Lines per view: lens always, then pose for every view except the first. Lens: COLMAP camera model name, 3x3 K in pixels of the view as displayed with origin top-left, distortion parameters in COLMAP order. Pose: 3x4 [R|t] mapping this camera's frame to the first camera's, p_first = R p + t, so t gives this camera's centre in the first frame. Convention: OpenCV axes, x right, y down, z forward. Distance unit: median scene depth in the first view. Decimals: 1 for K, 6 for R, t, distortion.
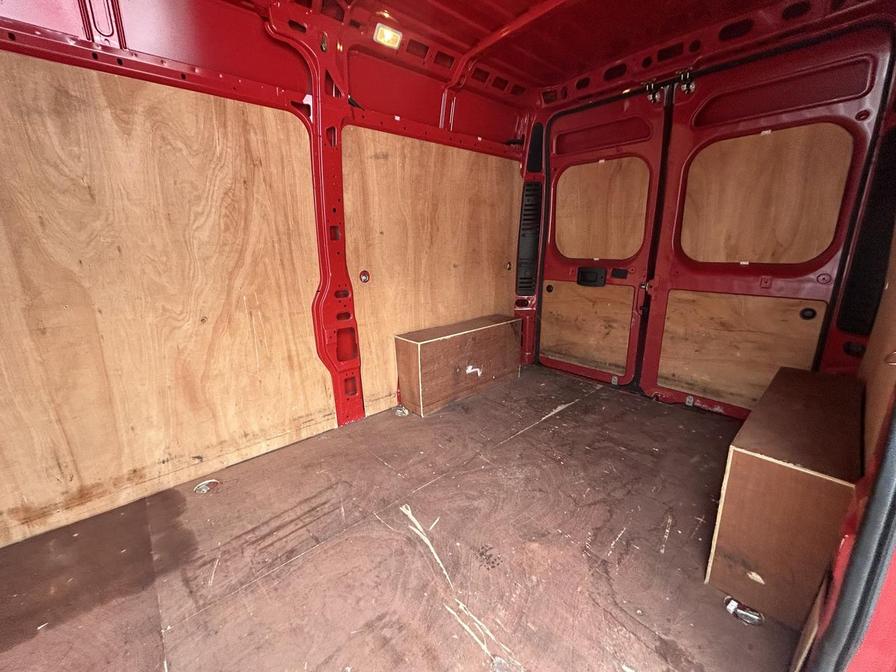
lens RADIAL K [[363.2, 0, 448.0], [0, 363.2, 336.0], [0, 0, 1]] dist [0.000766, -0.000287]
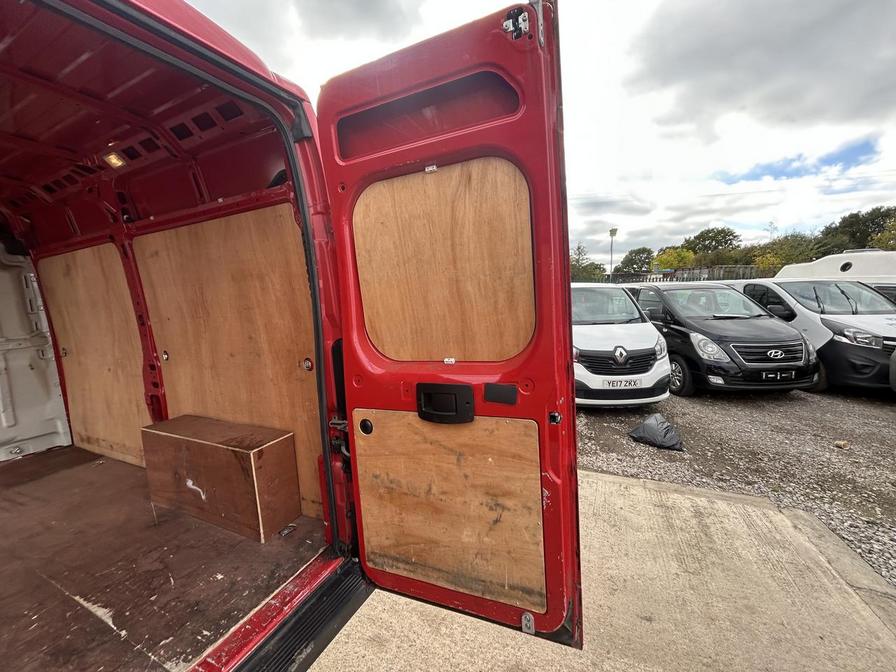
lens RADIAL K [[363.2, 0, 448.0], [0, 363.2, 336.0], [0, 0, 1]] dist [0.000766, -0.000287]
pose [[0.374524, 0.104988, -0.921254, 1.128054], [-0.183953, 0.982233, 0.037153, -0.420300], [0.908787, 0.155553, 0.387182, 1.322596]]
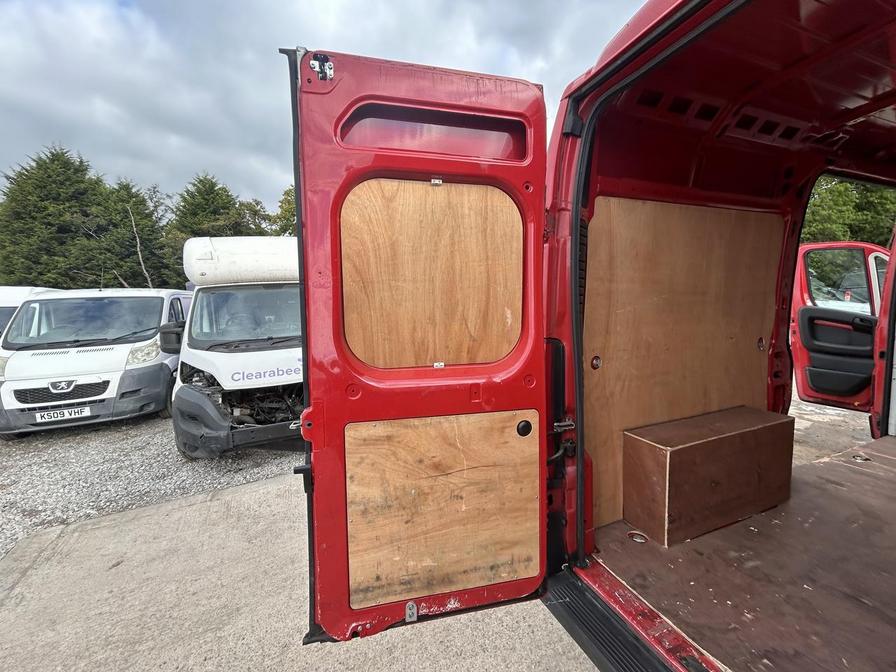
lens RADIAL K [[363.2, 0, 448.0], [0, 363.2, 336.0], [0, 0, 1]] dist [0.000766, -0.000287]
pose [[-0.938282, 0.012426, 0.345648, 0.876540], [0.127579, 0.941318, 0.312481, -0.452440], [-0.321482, 0.337293, -0.884807, 1.507845]]
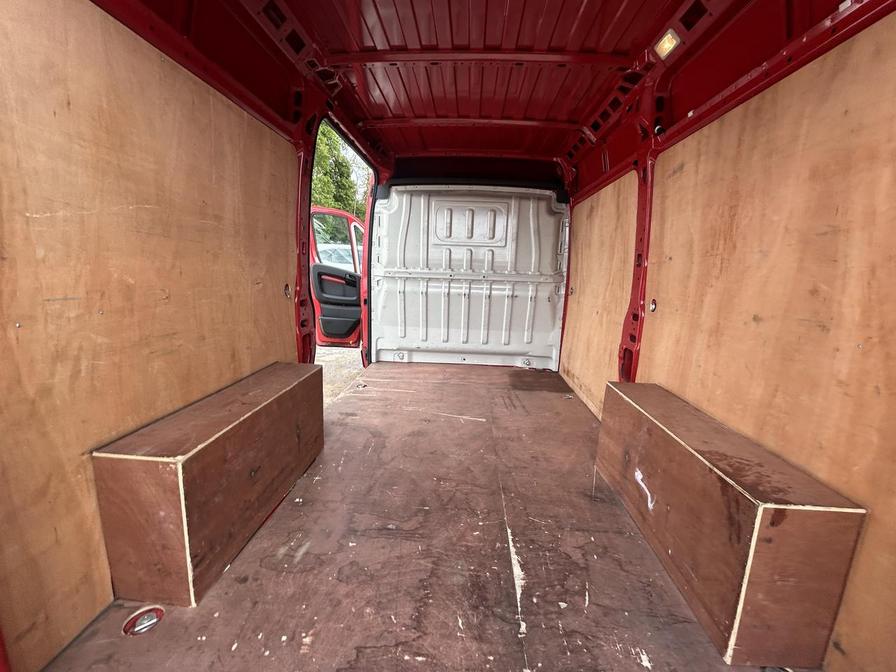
lens RADIAL K [[363.2, 0, 448.0], [0, 363.2, 336.0], [0, 0, 1]] dist [0.000766, -0.000287]
pose [[-0.708325, 0.115330, -0.696402, 0.770005], [-0.204171, 0.910920, 0.358523, -0.308513], [0.675715, 0.396135, -0.621680, 1.219020]]
